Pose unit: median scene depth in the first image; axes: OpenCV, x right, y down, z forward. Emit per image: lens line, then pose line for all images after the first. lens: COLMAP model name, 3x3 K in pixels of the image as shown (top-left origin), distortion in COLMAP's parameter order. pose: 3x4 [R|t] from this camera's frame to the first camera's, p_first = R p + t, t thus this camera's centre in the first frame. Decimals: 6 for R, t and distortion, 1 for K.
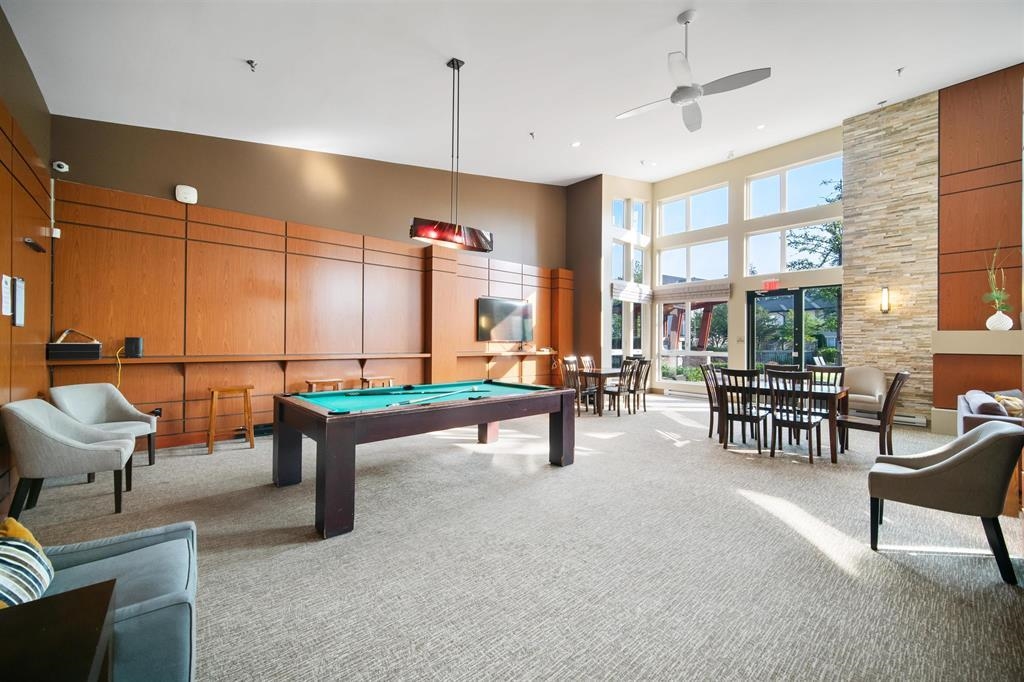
lens RADIAL K [[407.1, 0, 512.0], [0, 407.1, 341.0], [0, 0, 1]] dist [-0.000080, -0.000173]
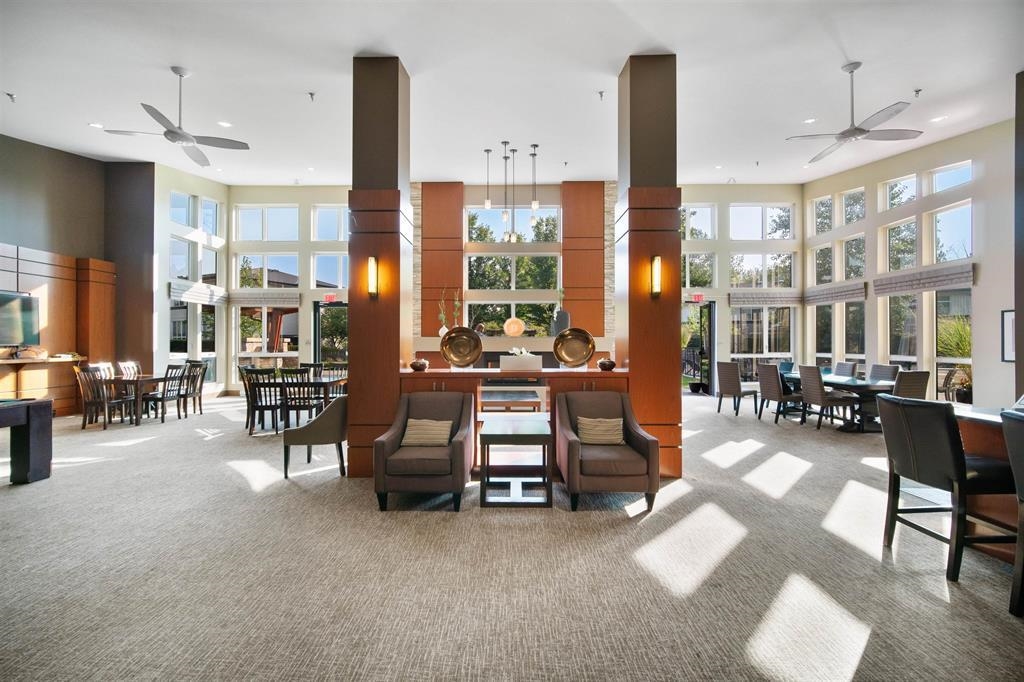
lens RADIAL K [[407.1, 0, 512.0], [0, 407.1, 341.0], [0, 0, 1]] dist [-0.000080, -0.000173]
pose [[0.676517, -0.004277, 0.736415, 0.089059], [0.002088, 0.999990, 0.003889, -0.009452], [-0.736424, -0.001093, 0.676519, -0.212915]]
